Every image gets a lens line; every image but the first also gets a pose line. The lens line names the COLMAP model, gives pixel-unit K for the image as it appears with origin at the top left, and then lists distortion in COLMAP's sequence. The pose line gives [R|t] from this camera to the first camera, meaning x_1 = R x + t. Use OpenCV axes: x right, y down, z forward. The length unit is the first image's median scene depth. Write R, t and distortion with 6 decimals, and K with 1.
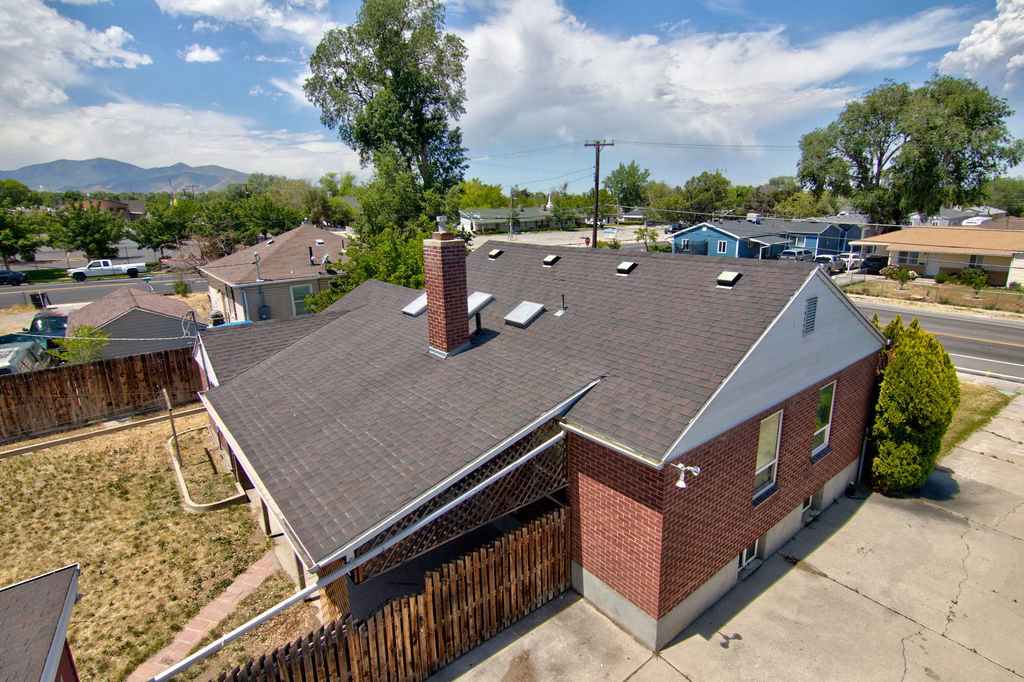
lens RADIAL K [[520.4, 0, 510.3], [0, 520.4, 336.9], [0, 0, 1]] dist [-0.000964, 0.000708]
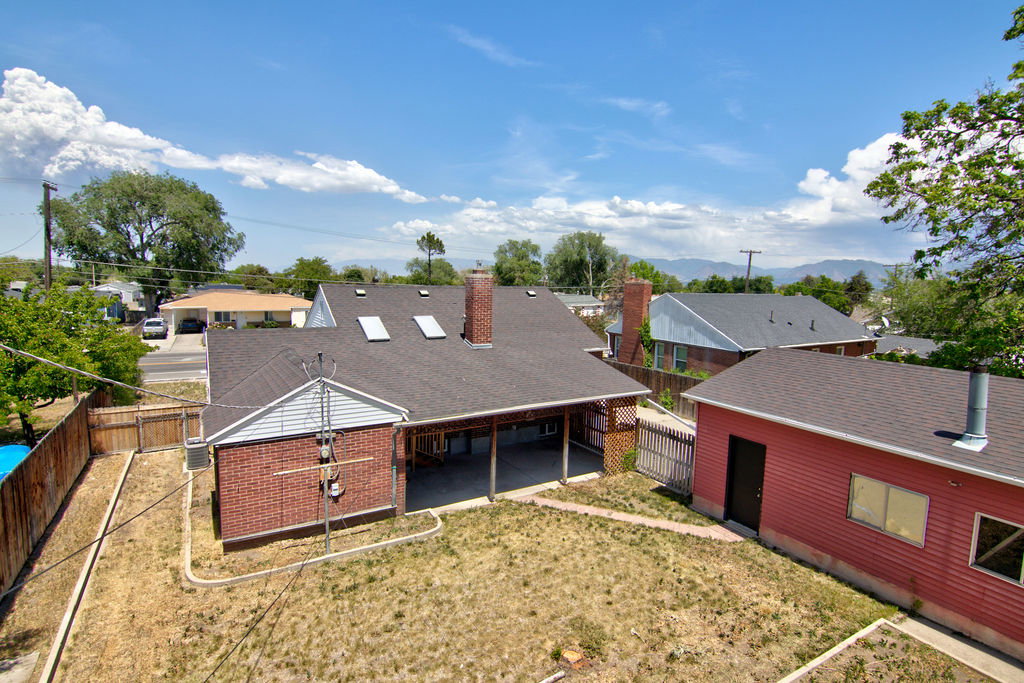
lens RADIAL K [[520.4, 0, 510.3], [0, 520.4, 337.4], [0, 0, 1]] dist [-0.000964, 0.000708]
pose [[0.129643, -0.084463, 0.987957, -0.720954], [0.226515, 0.972542, 0.053421, -0.025455], [-0.965341, 0.216862, 0.145215, 0.298473]]
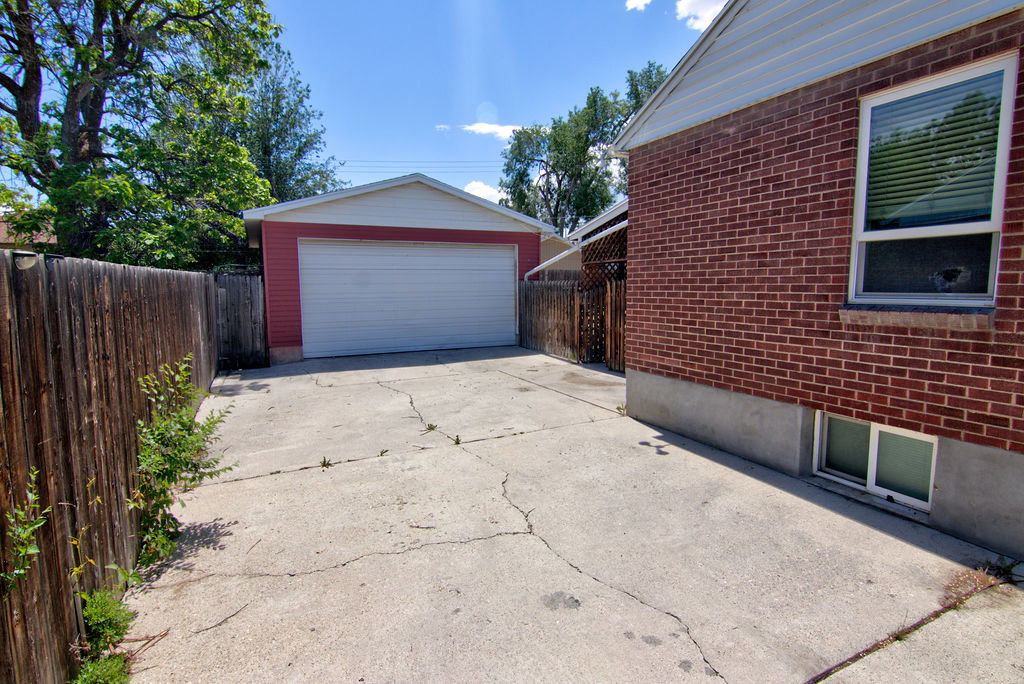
lens RADIAL K [[520.4, 0, 510.3], [0, 520.4, 337.9], [0, 0, 1]] dist [-0.000964, 0.000708]
pose [[-0.208426, 0.128027, -0.969623, 0.338313], [-0.234531, 0.955927, 0.176632, 0.120953], [0.949502, 0.264221, -0.169213, 0.288644]]
